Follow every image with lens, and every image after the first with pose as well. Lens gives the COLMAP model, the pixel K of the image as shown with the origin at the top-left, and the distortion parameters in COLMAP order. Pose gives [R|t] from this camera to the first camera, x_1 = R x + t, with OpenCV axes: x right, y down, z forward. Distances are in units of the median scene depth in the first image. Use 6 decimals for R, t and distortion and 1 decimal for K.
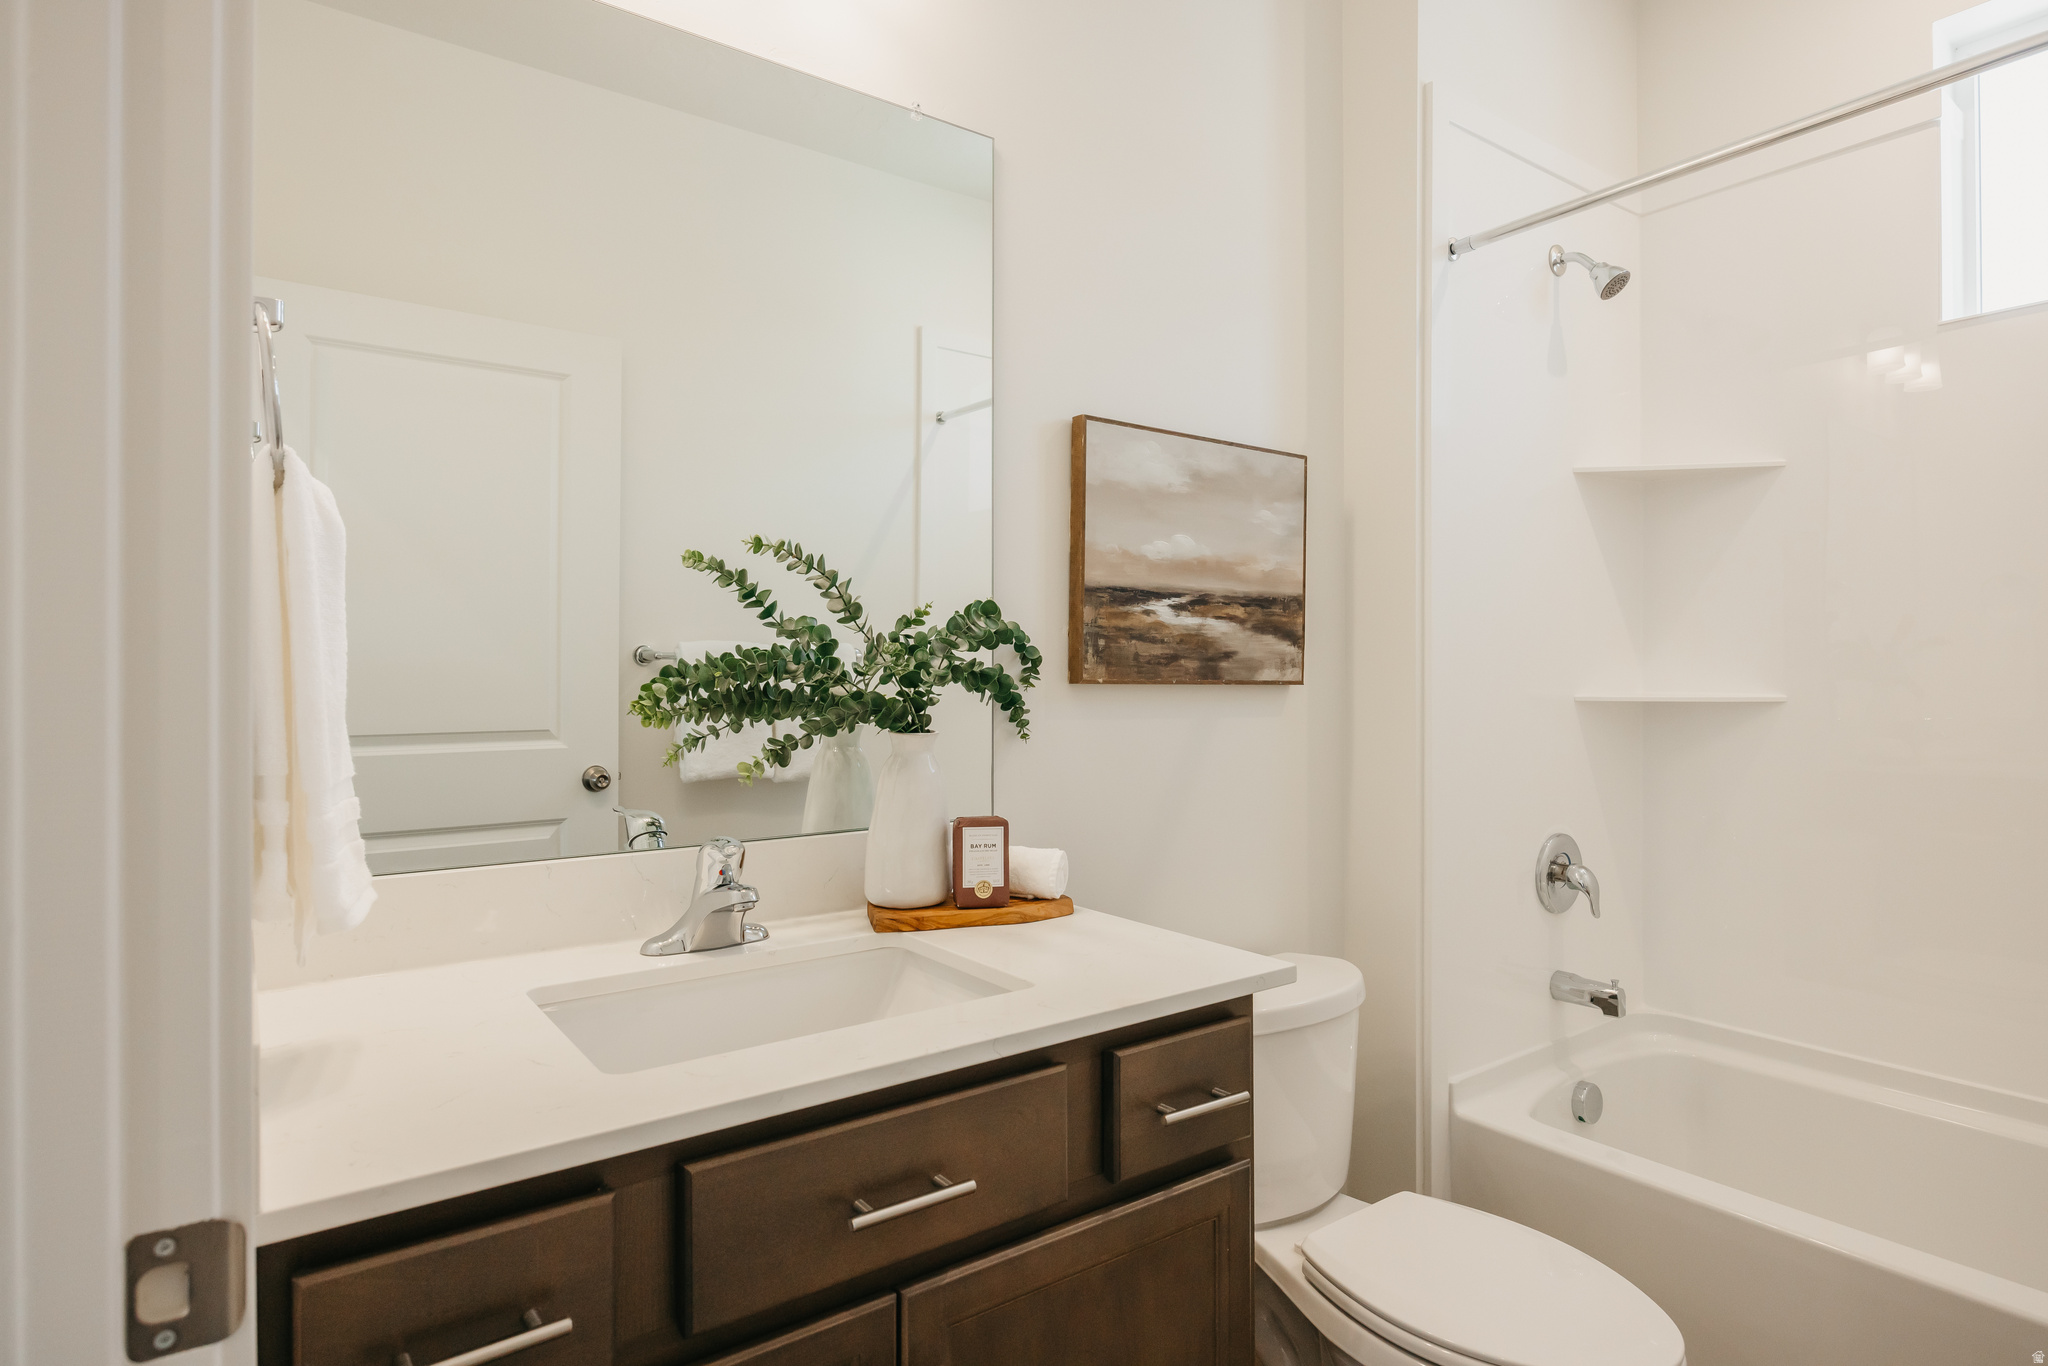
lens RADIAL K [[1102.5, 0, 1024.0], [0, 1102.5, 683.0], [0, 0, 1]] dist [-0.002316, 0.000317]
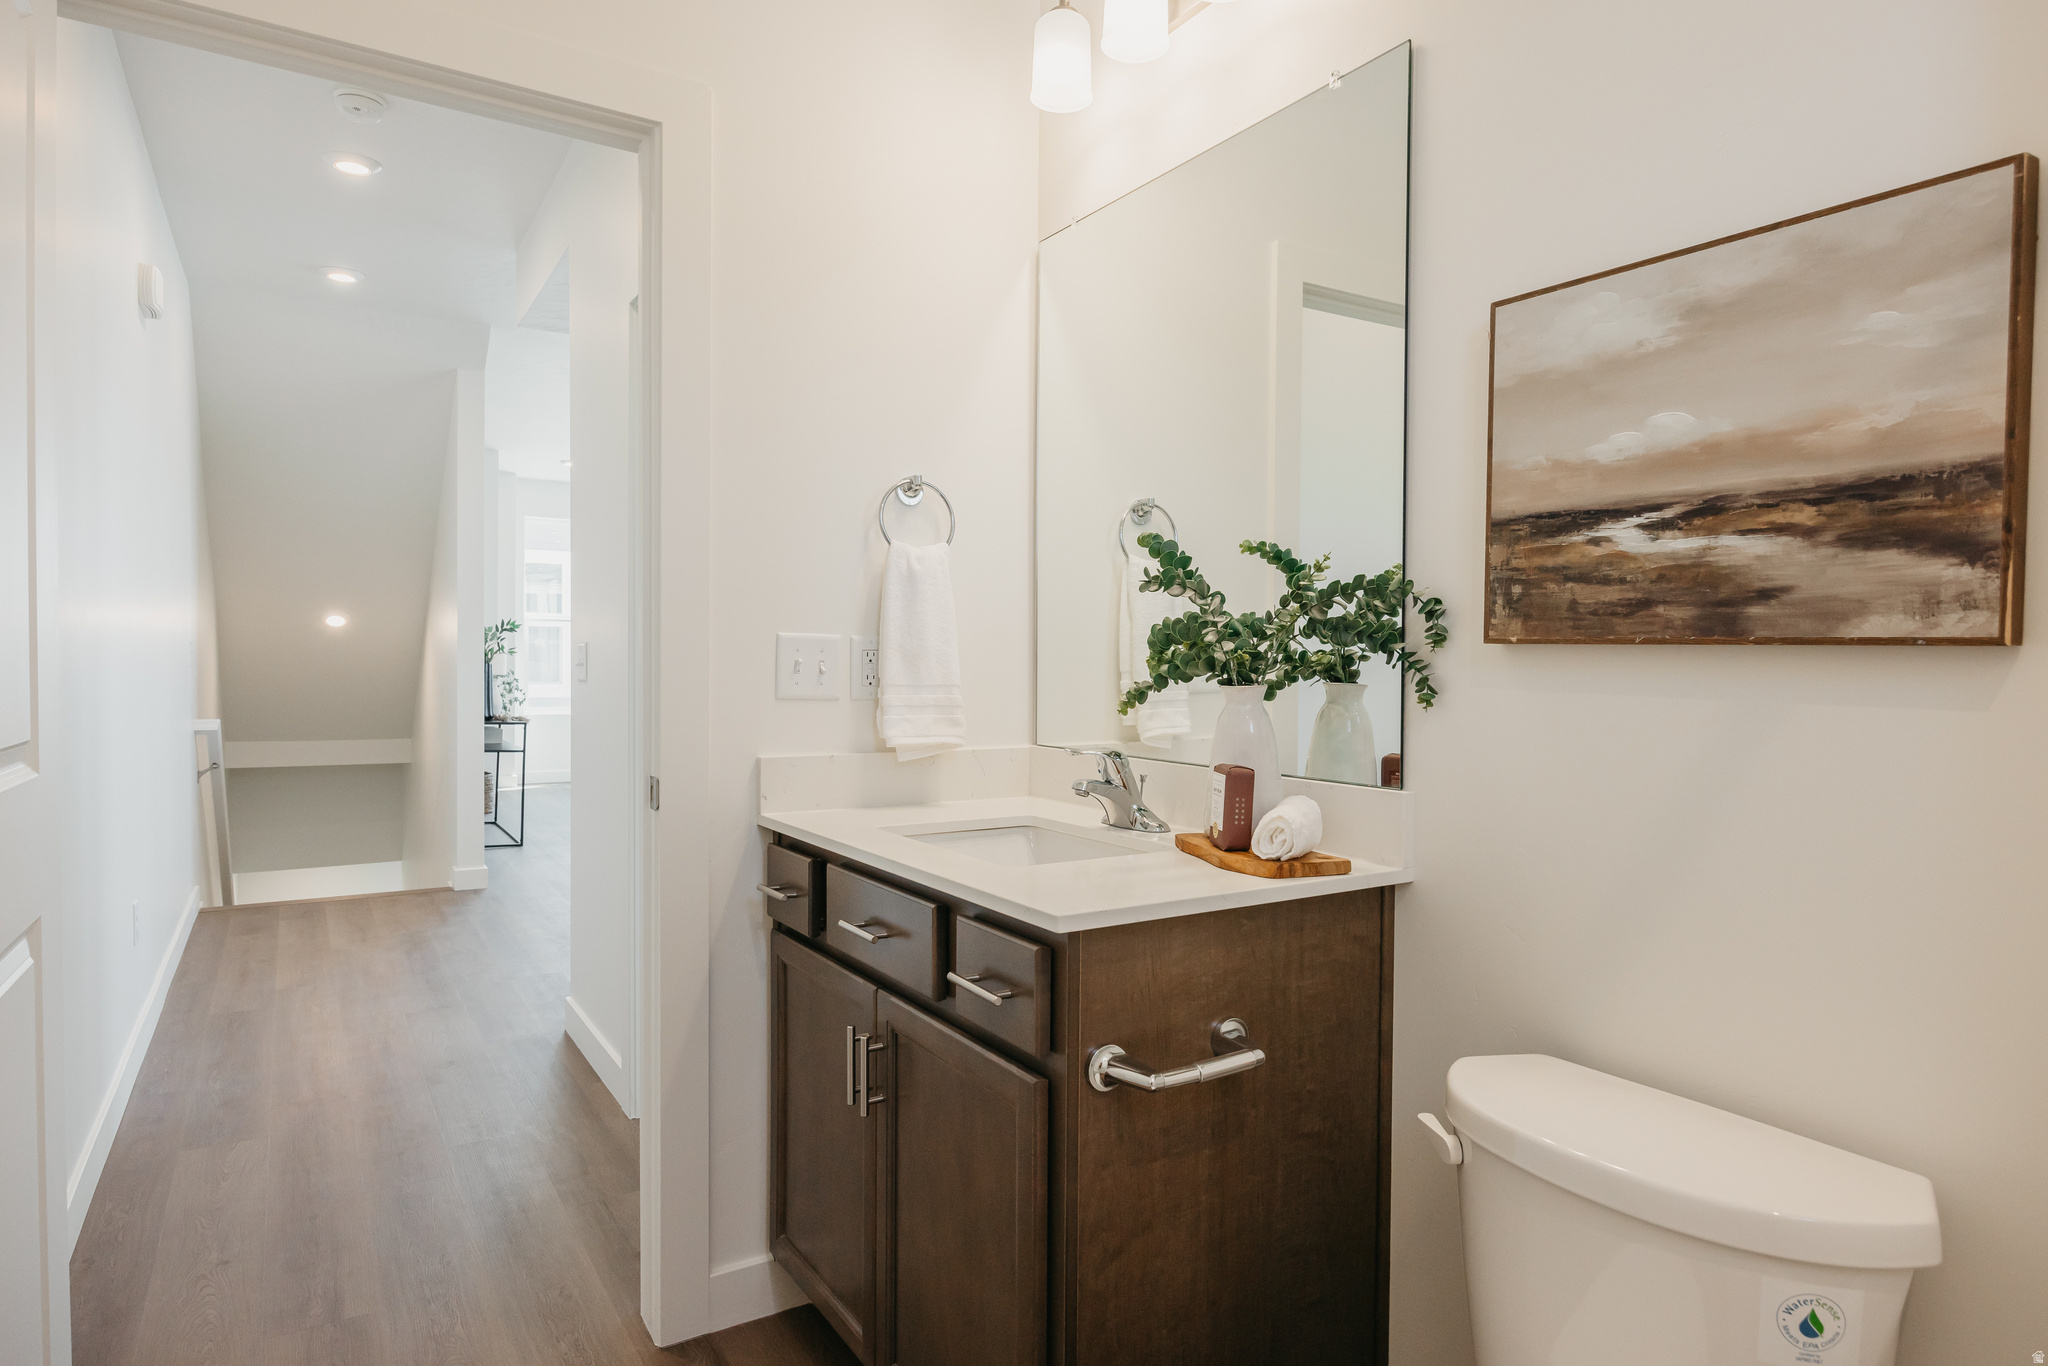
lens RADIAL K [[1102.5, 0, 1024.0], [0, 1102.5, 683.0], [0, 0, 1]] dist [-0.002316, 0.000317]
pose [[-0.042148, 0.028914, -0.998693, 0.814216], [-0.010254, 0.999516, 0.029370, 0.008816], [0.999059, 0.011479, -0.041831, 0.658508]]
